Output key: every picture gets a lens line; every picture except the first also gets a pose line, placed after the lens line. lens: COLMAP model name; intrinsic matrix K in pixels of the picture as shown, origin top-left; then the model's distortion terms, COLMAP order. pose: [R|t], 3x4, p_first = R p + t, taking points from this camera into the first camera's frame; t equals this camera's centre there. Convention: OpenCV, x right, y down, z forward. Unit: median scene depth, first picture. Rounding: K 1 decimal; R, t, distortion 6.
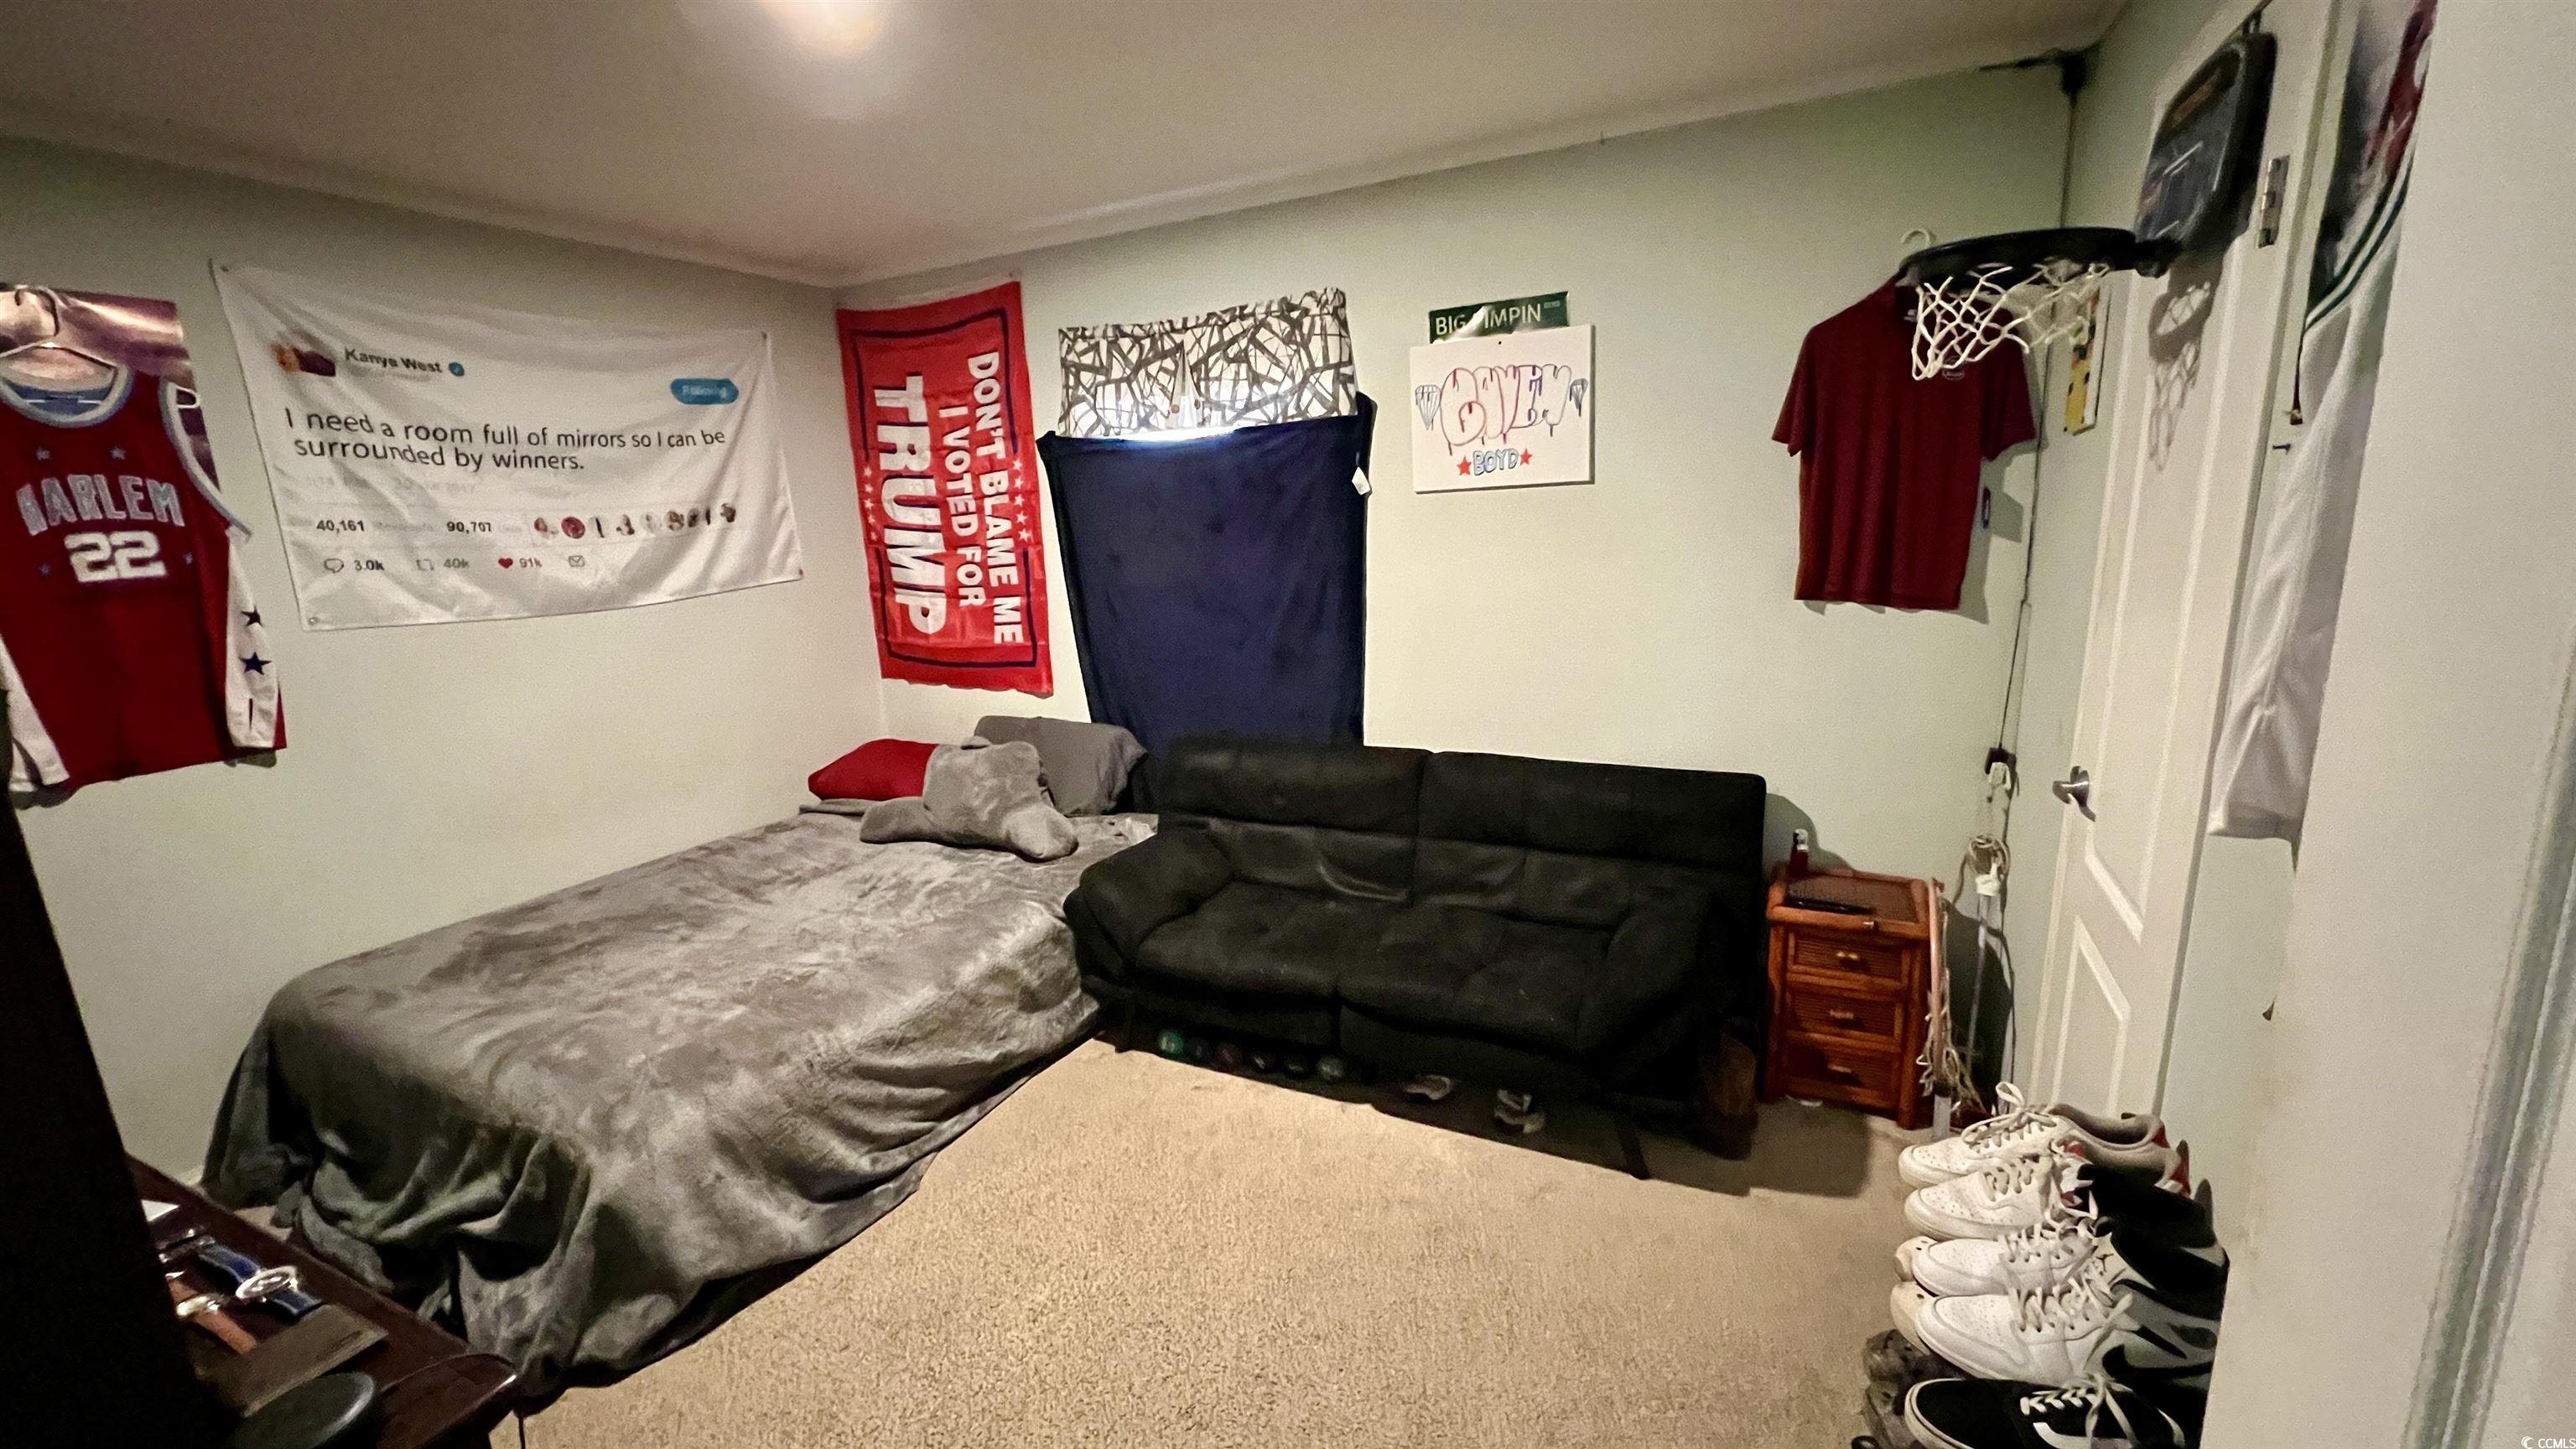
lens RADIAL K [[1029.8, 0, 1287.2], [0, 1029.8, 734.5], [0, 0, 1]] dist [-0.001268, -0.000537]
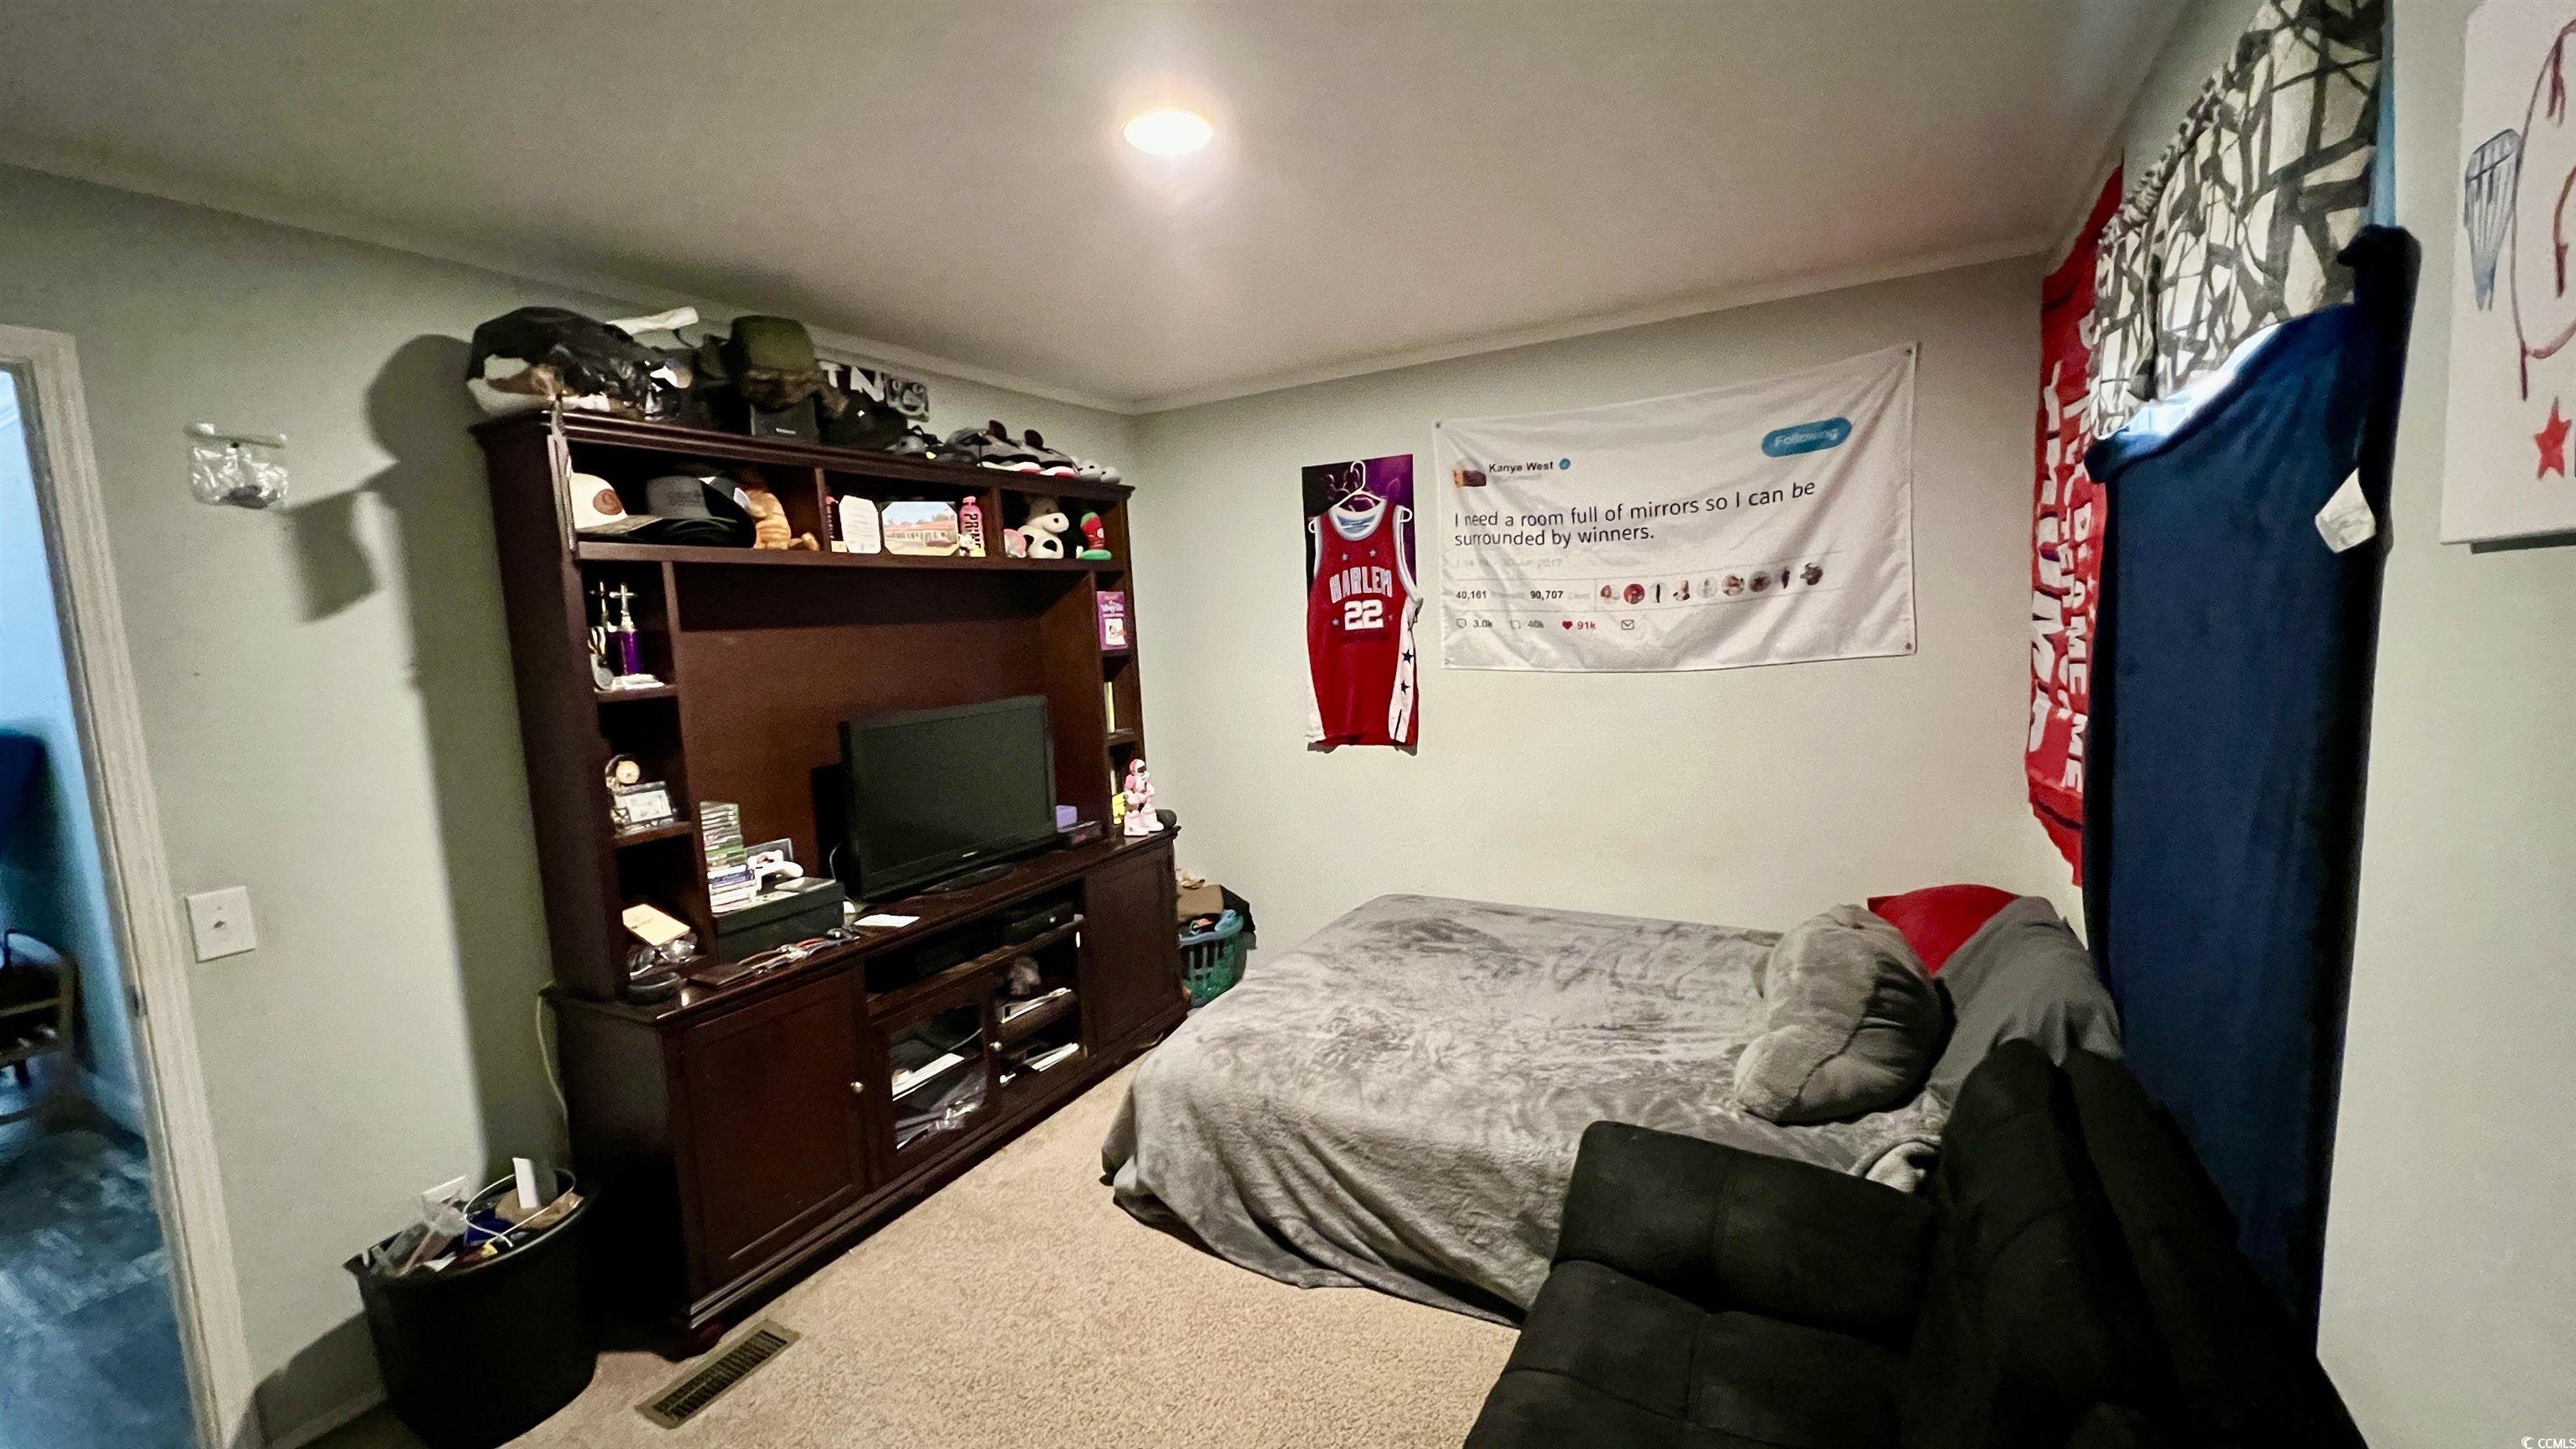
lens RADIAL K [[1029.8, 0, 1288.3], [0, 1029.8, 728.7], [0, 0, 1]] dist [-0.001268, -0.000537]
pose [[-0.040168, 0.152805, -0.987440, 0.437871], [-0.165800, 0.973518, 0.157395, -0.190136], [0.985341, 0.170040, -0.013770, 0.751098]]
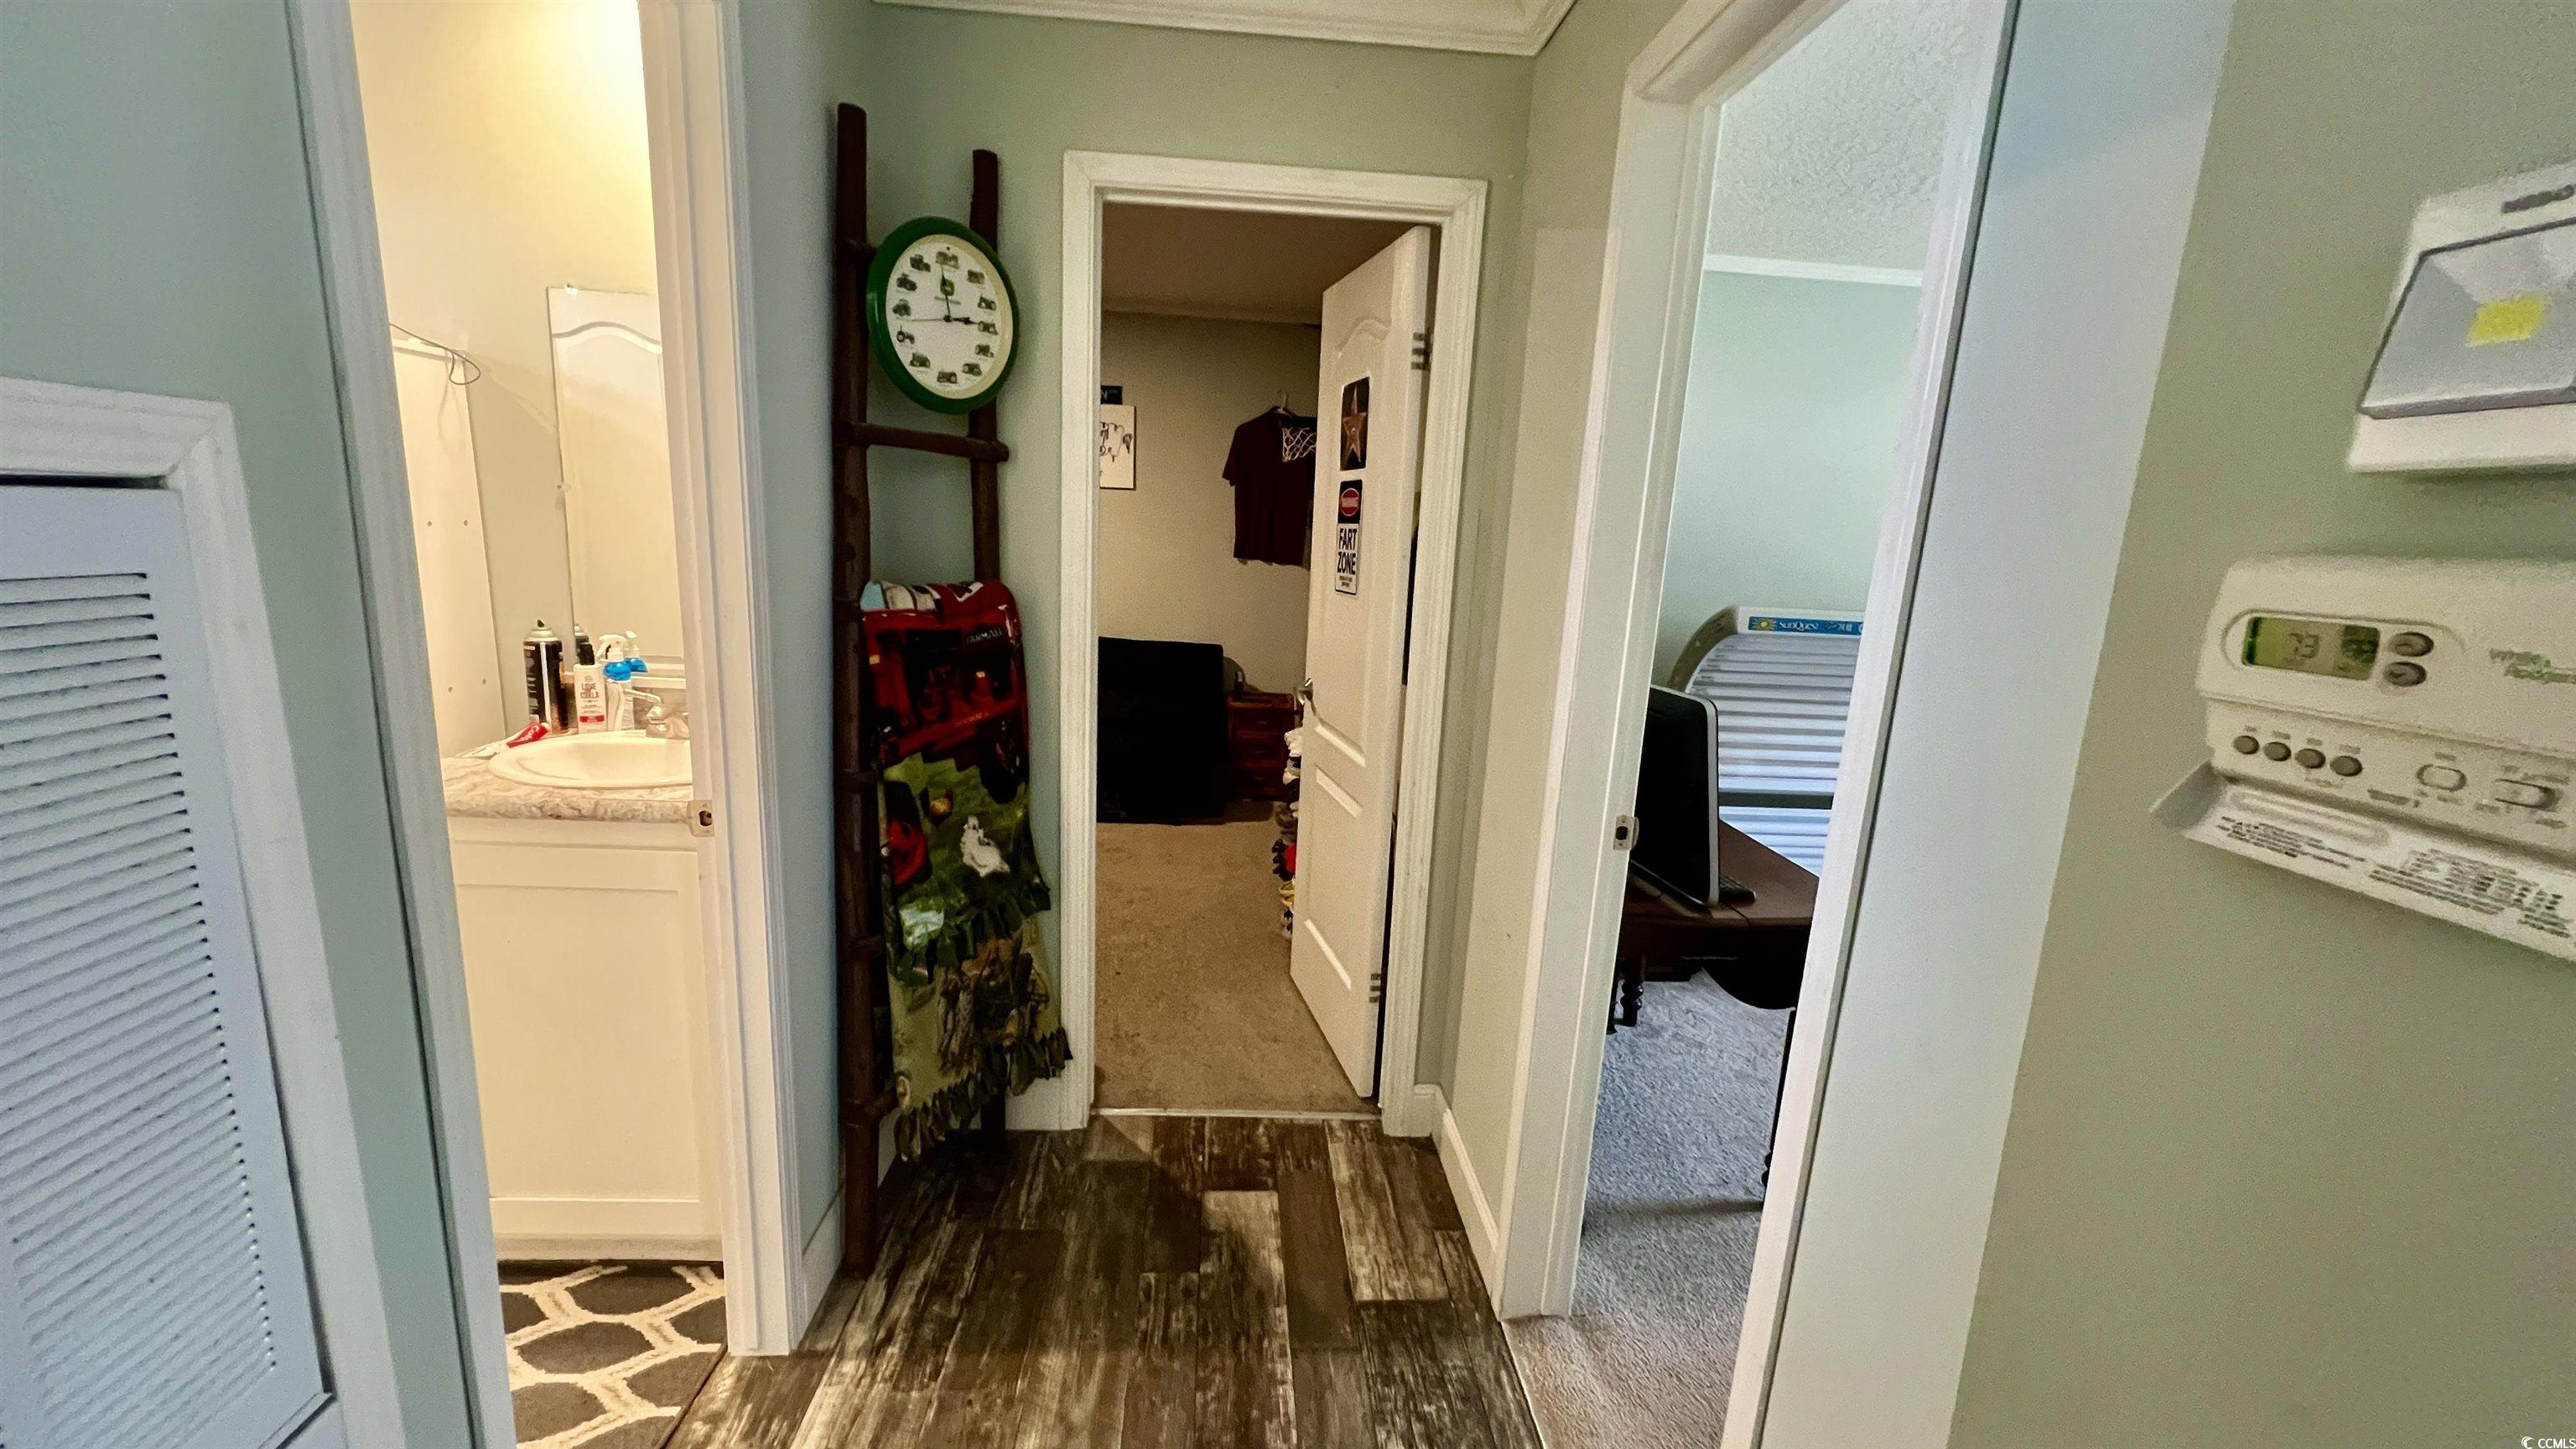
lens RADIAL K [[1029.8, 0, 1290.9], [0, 1029.8, 726.5], [0, 0, 1]] dist [-0.001268, -0.000537]
pose [[0.850806, -0.024205, 0.524922, -0.467498], [0.025130, 0.999670, 0.005365, 0.187756], [-0.524878, 0.008627, 0.851134, -0.756957]]
